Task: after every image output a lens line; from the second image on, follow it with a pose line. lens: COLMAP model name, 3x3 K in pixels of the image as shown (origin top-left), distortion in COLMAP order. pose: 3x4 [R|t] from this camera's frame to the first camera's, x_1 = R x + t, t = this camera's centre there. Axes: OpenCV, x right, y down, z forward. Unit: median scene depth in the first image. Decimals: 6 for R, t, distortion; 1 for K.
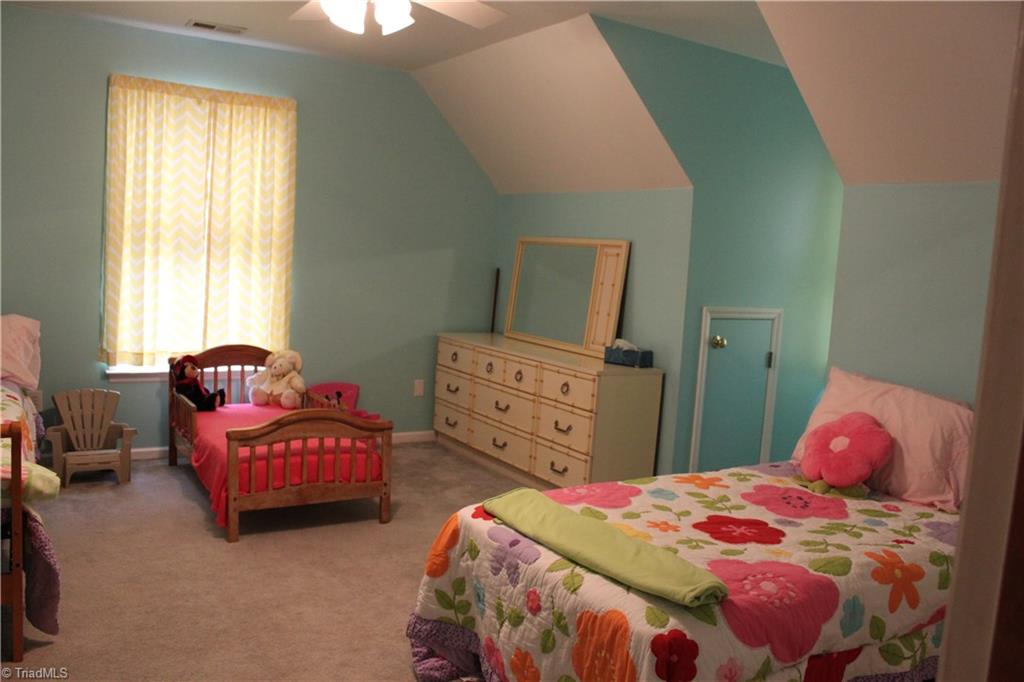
lens RADIAL K [[842.8, 0, 508.6], [0, 842.8, 343.3], [0, 0, 1]] dist [-0.132597, 0.011599]
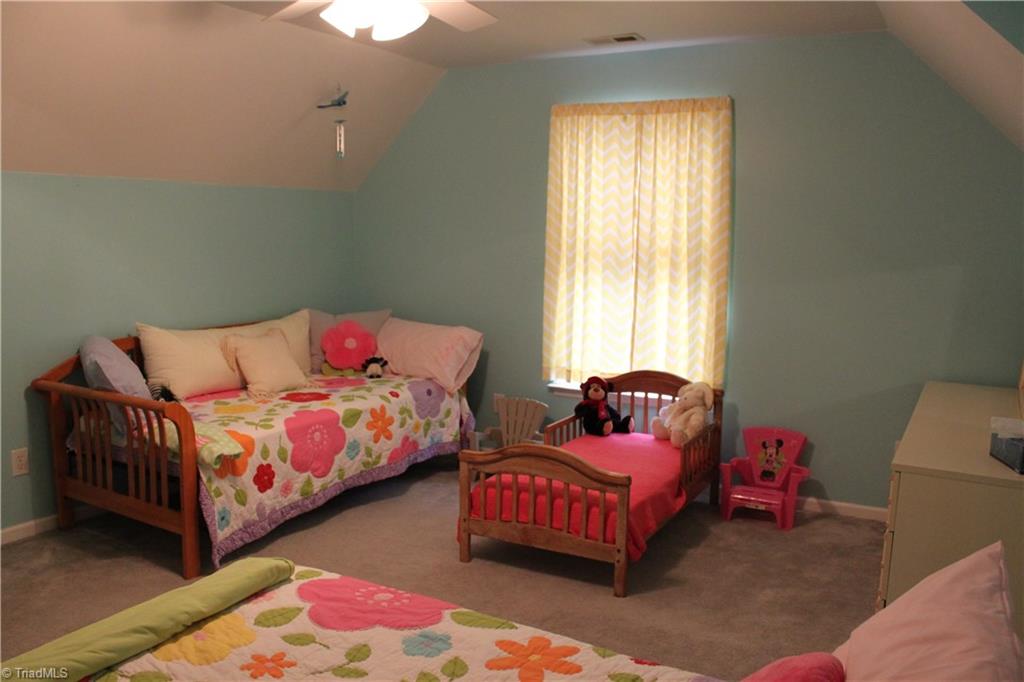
lens RADIAL K [[842.8, 0, 510.2], [0, 842.8, 333.7], [0, 0, 1]] dist [-0.132597, 0.011599]
pose [[0.459289, 0.048780, -0.886947, 0.446473], [-0.076949, 0.996922, 0.014981, -0.042752], [0.884948, 0.061369, 0.461629, 0.432191]]
